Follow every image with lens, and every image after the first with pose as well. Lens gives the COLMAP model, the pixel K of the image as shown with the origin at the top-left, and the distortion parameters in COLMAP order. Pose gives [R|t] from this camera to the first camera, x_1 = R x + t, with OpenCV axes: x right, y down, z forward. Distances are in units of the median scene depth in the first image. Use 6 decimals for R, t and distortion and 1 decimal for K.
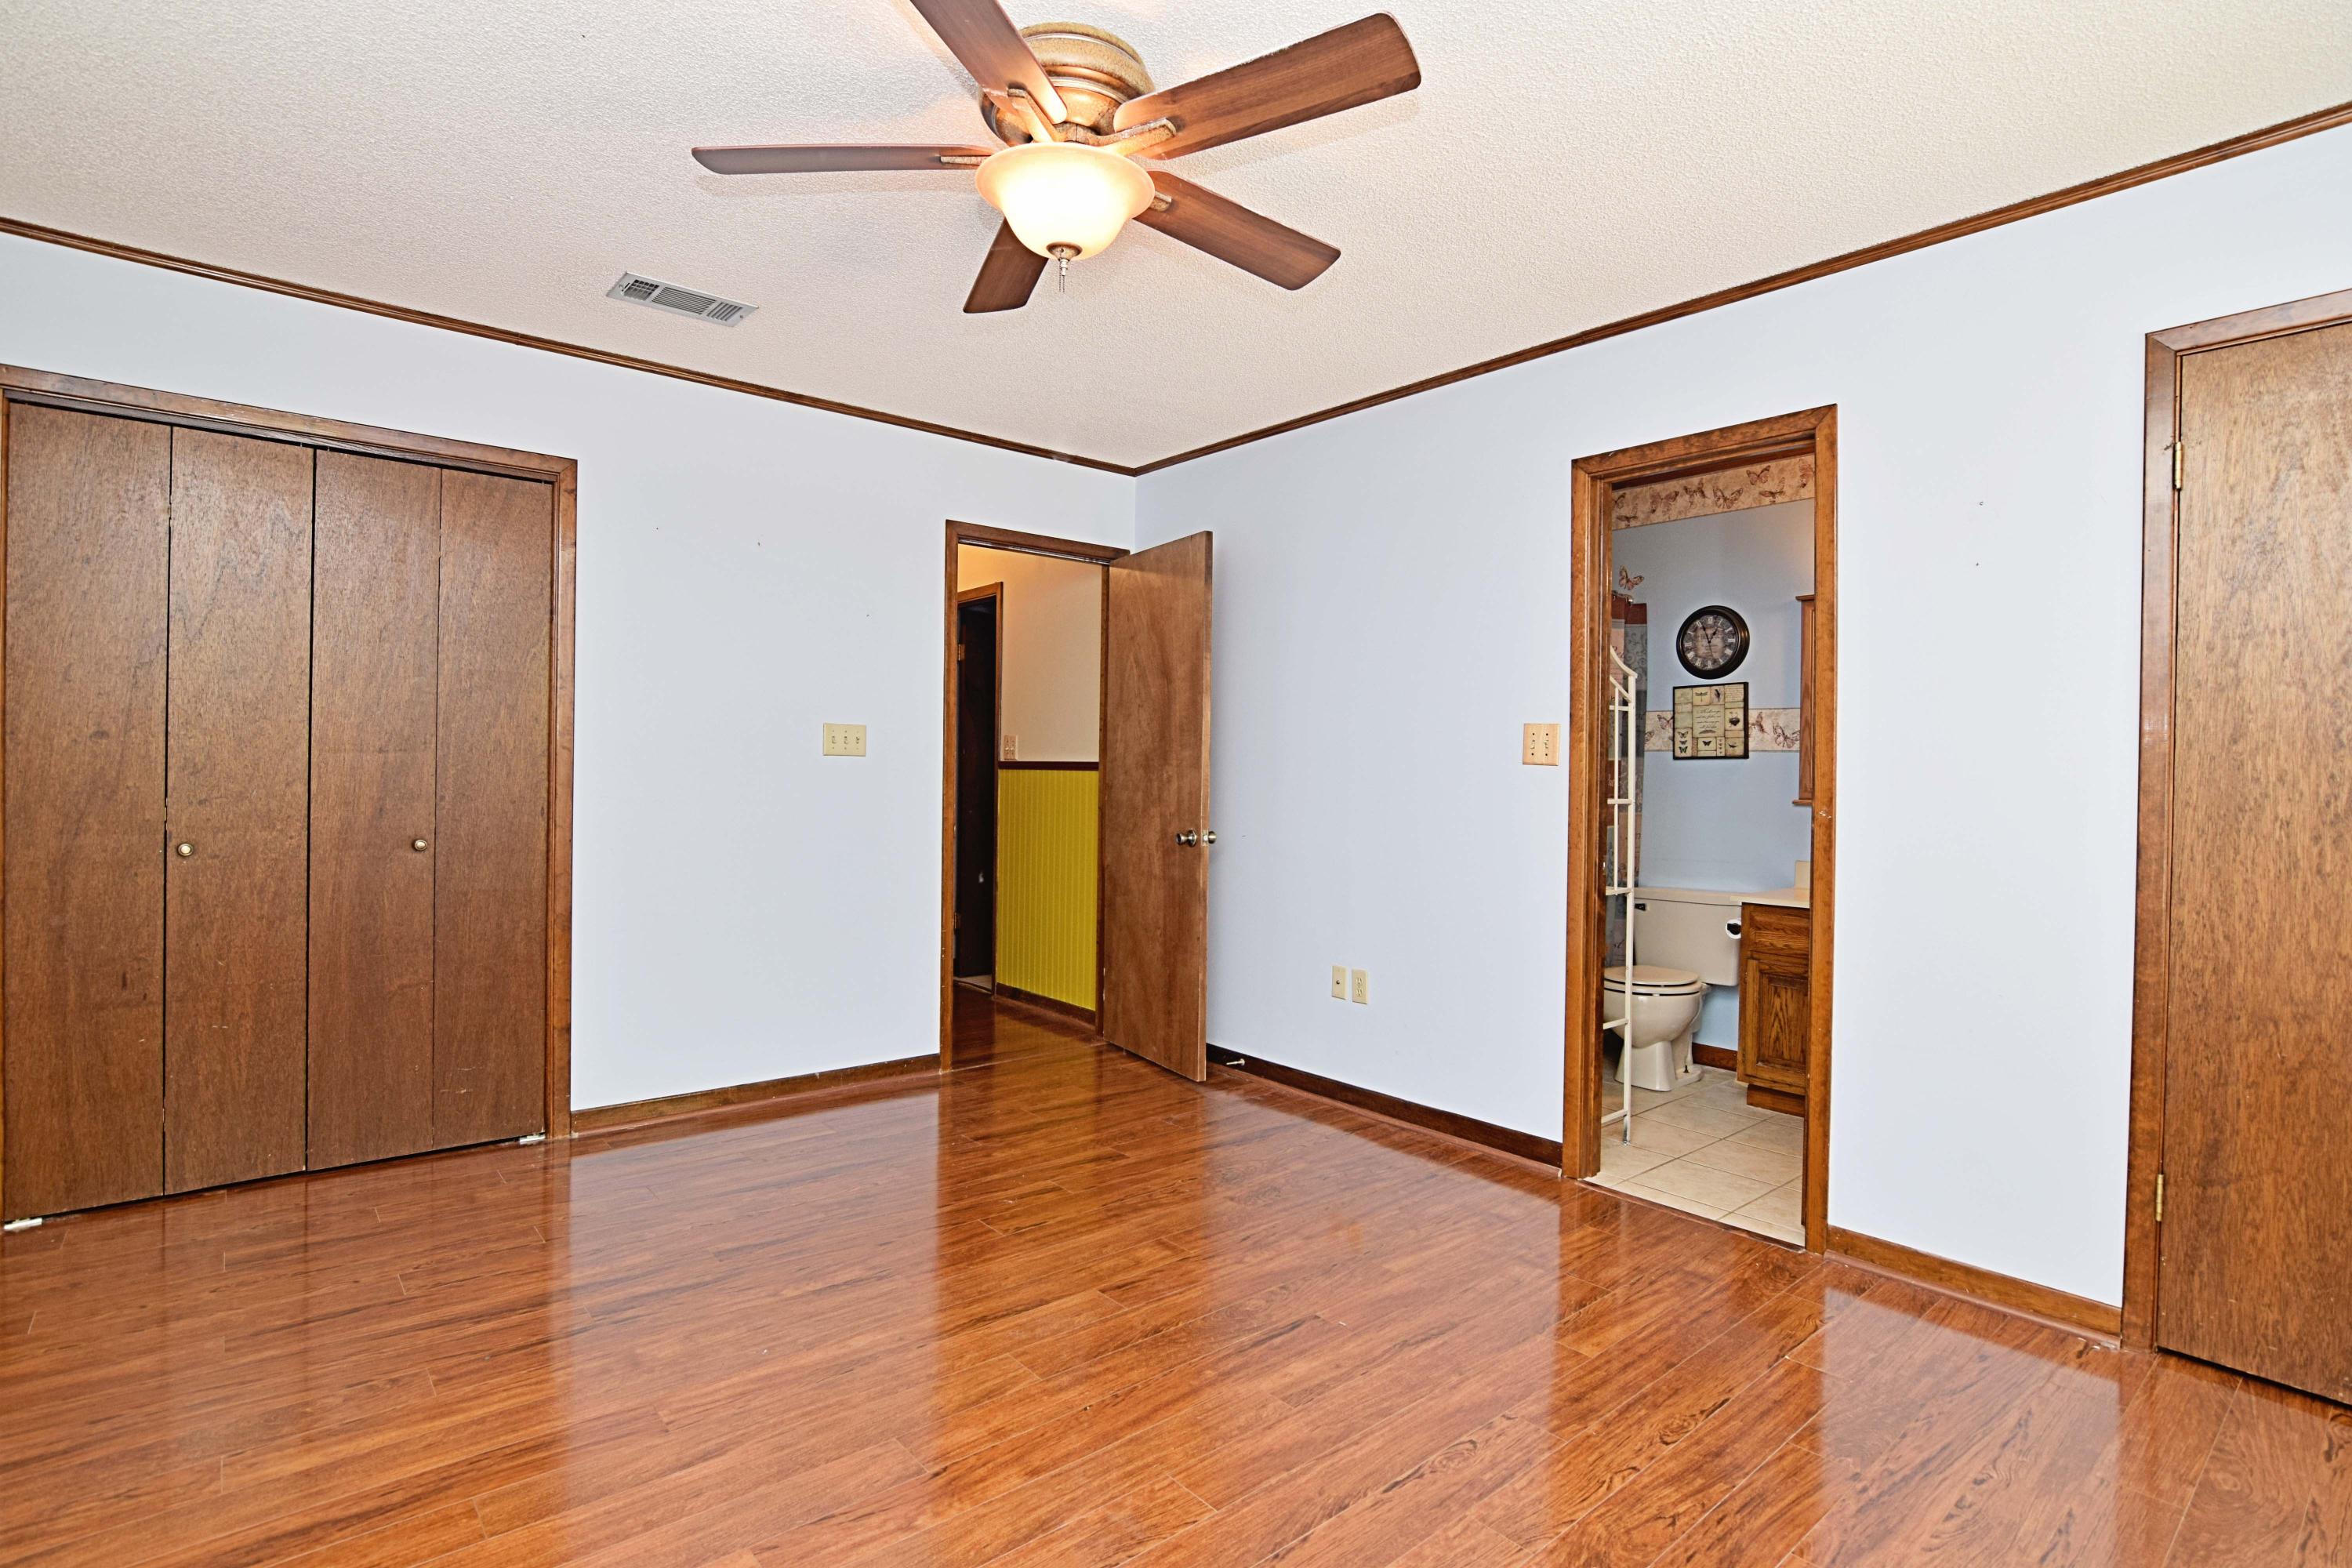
lens RADIAL K [[1144.5, 0, 1175.3], [0, 1144.5, 782.8], [0, 0, 1]] dist [-0.024815, 0.001430]
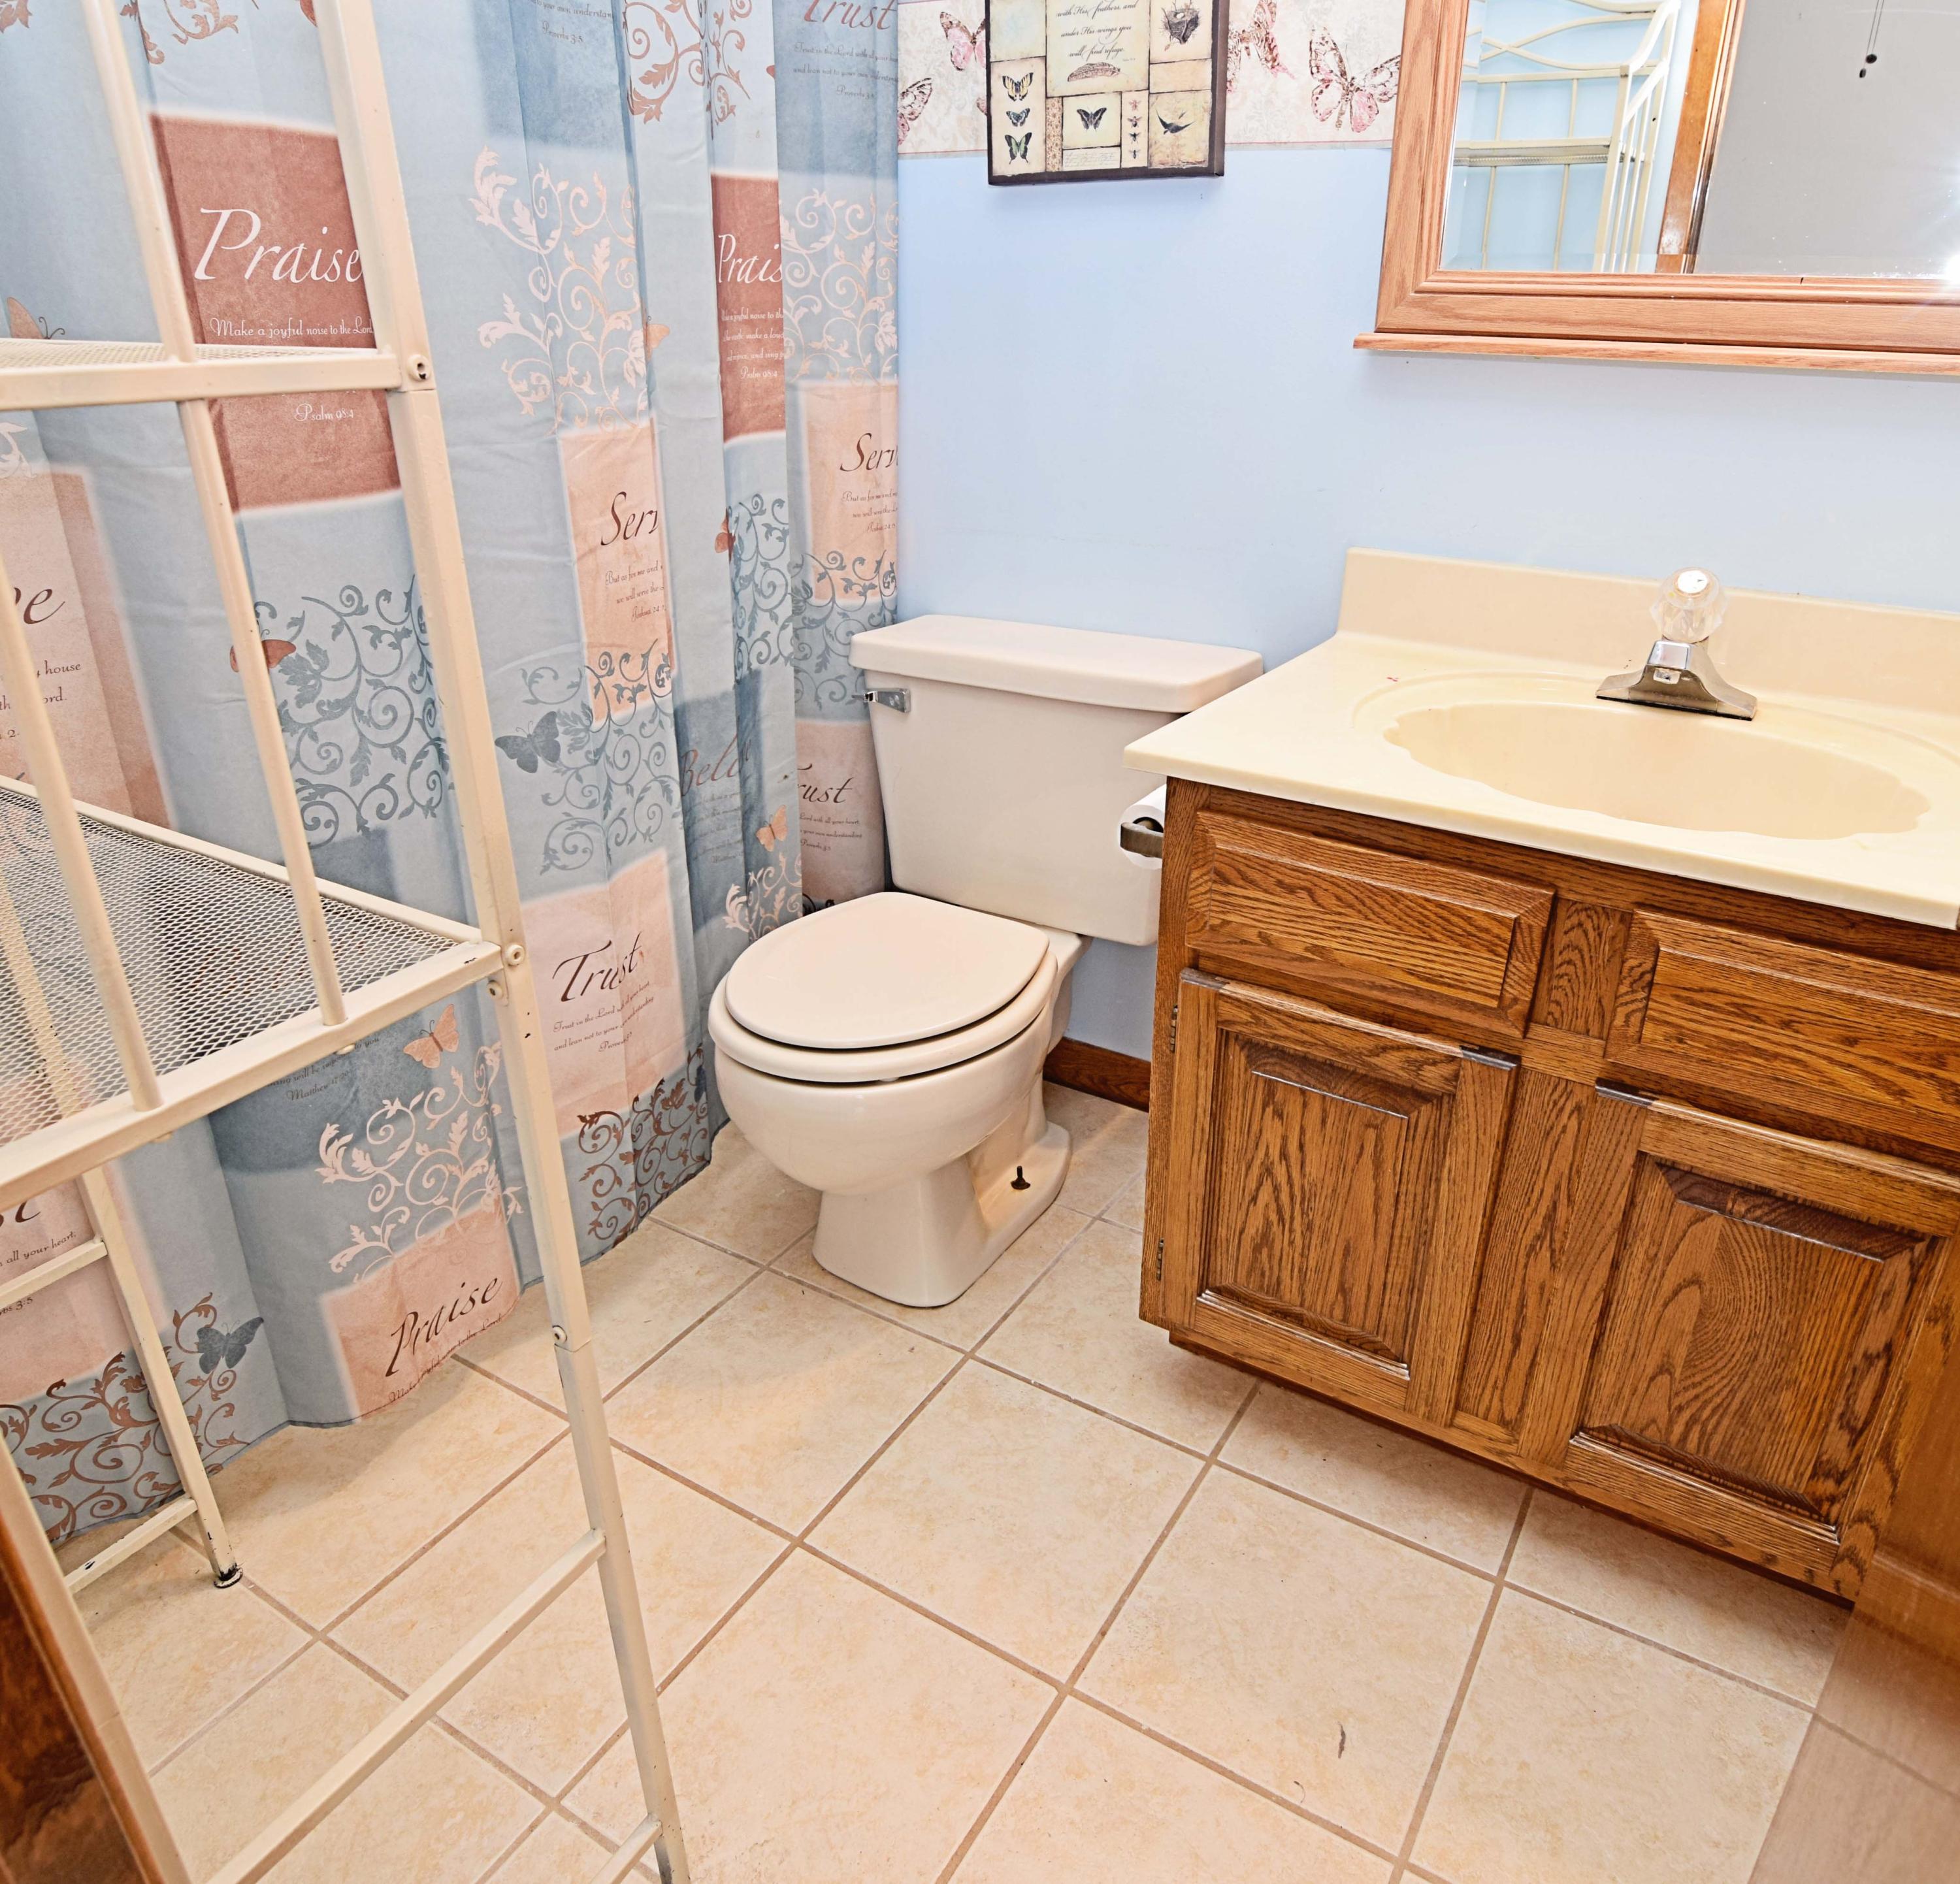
lens RADIAL K [[1445.7, 0, 984.4], [0, 1445.7, 941.6], [0, 0, 1]] dist [-0.003300, -0.001202]
pose [[0.948193, -0.158079, 0.275573, 0.316722], [0.020938, 0.896625, 0.442295, -0.010729], [-0.317003, -0.413611, 0.853484, 0.629210]]
